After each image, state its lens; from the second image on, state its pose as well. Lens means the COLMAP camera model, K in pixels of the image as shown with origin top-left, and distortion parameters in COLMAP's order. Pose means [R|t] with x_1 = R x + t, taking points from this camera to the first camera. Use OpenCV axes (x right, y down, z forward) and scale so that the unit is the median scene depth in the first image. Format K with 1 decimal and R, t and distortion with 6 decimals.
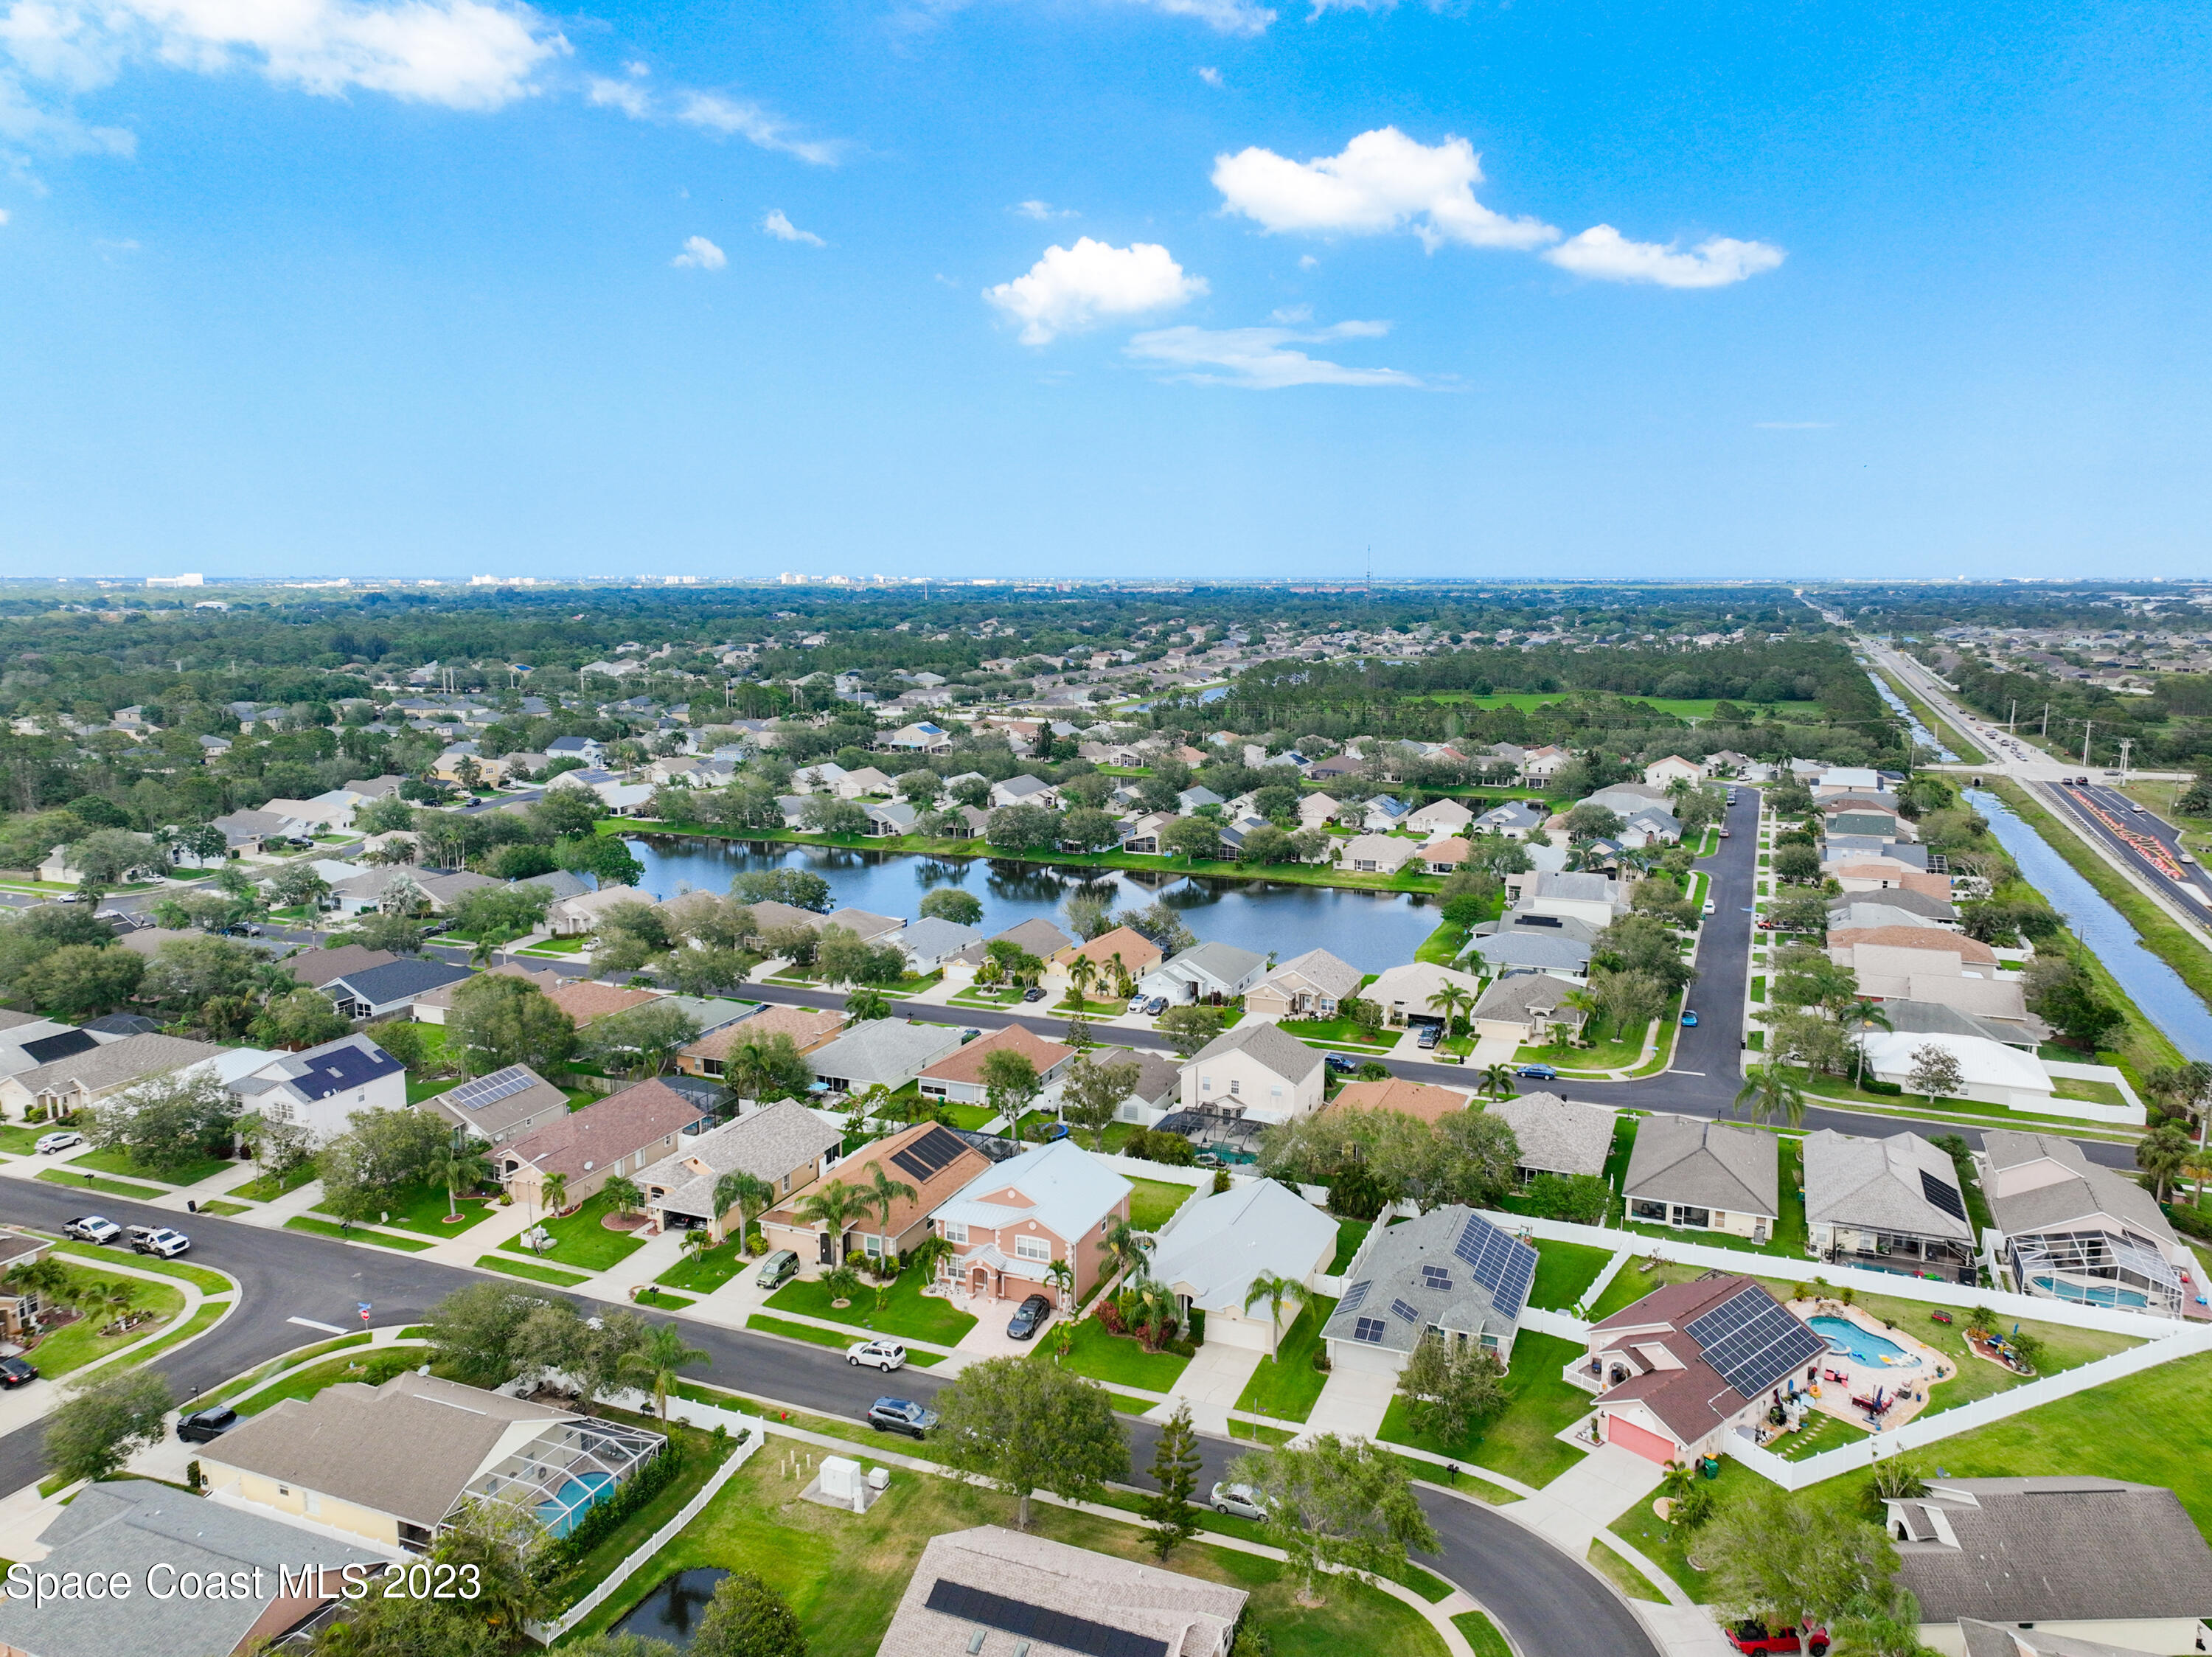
lens RADIAL K [[1542.4, 0, 1092.5], [0, 1542.4, 813.2], [0, 0, 1]] dist [-0.003148, 0.022462]
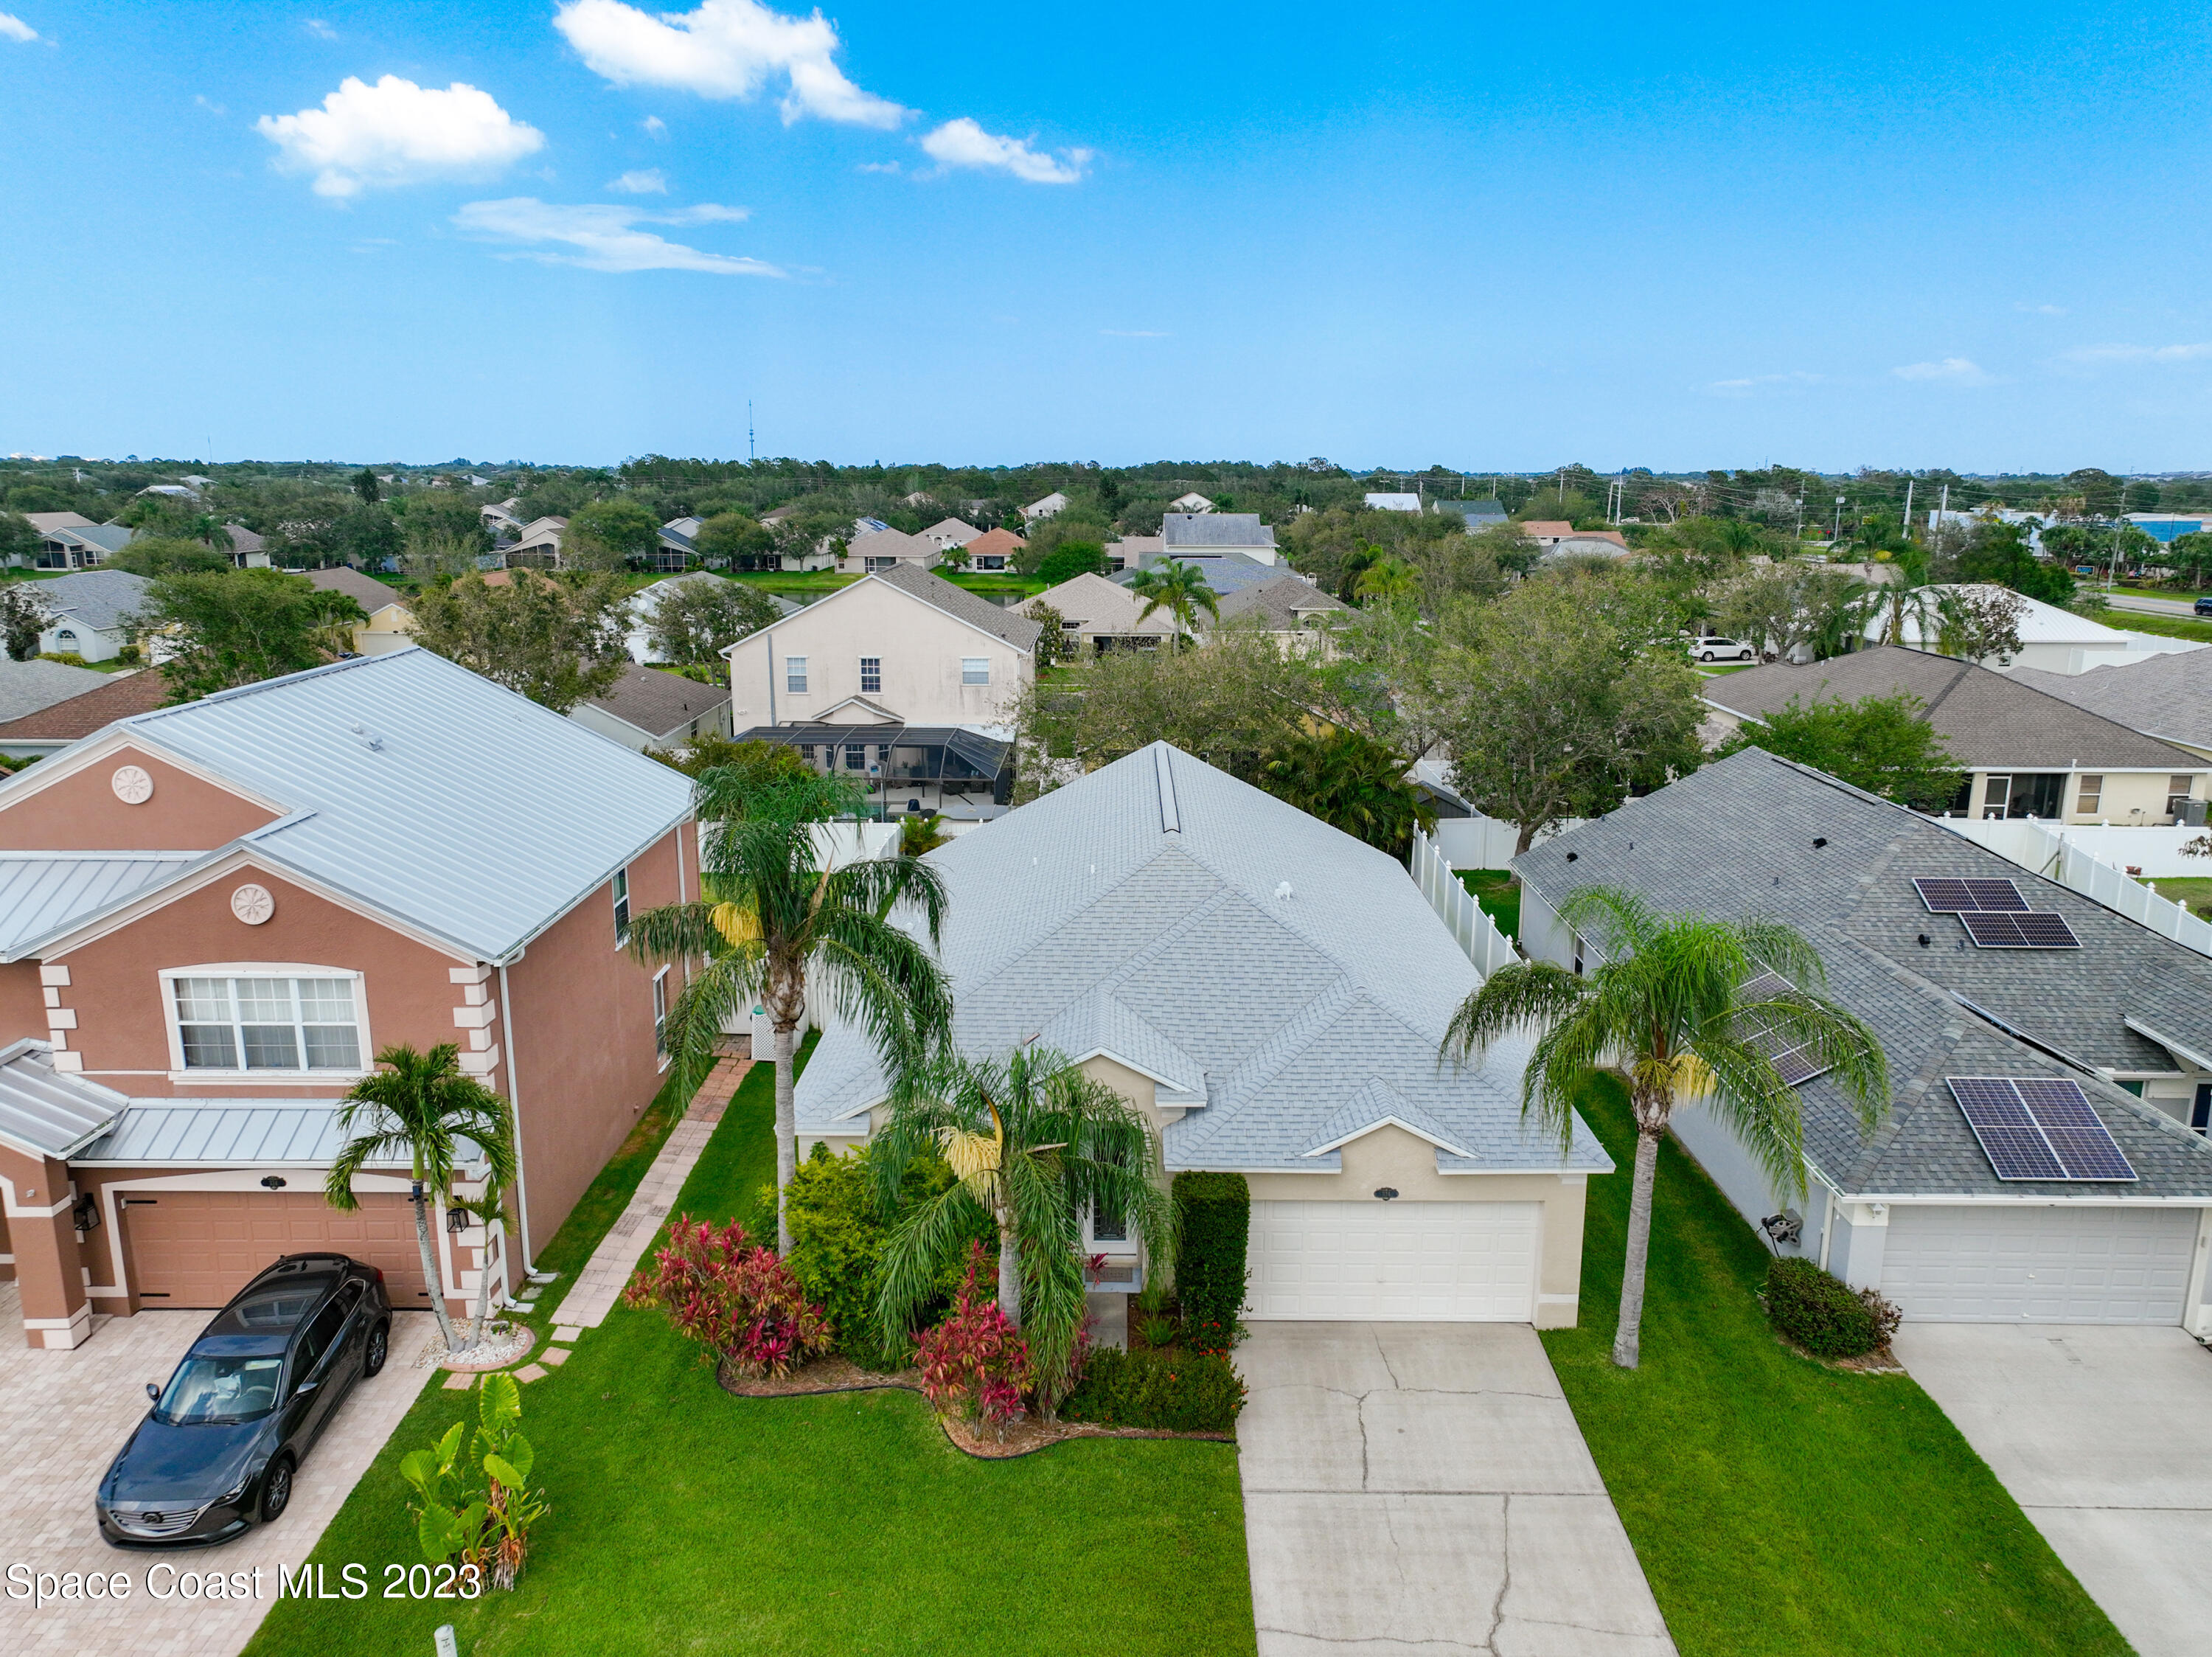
lens RADIAL K [[1542.4, 0, 1132.1], [0, 1542.4, 818.9], [0, 0, 1]] dist [-0.003148, 0.022462]
pose [[0.914199, -0.072415, 0.398743, -0.012791], [0.044350, 0.995873, 0.079177, 0.210069], [-0.402831, -0.054700, 0.913638, 0.666930]]
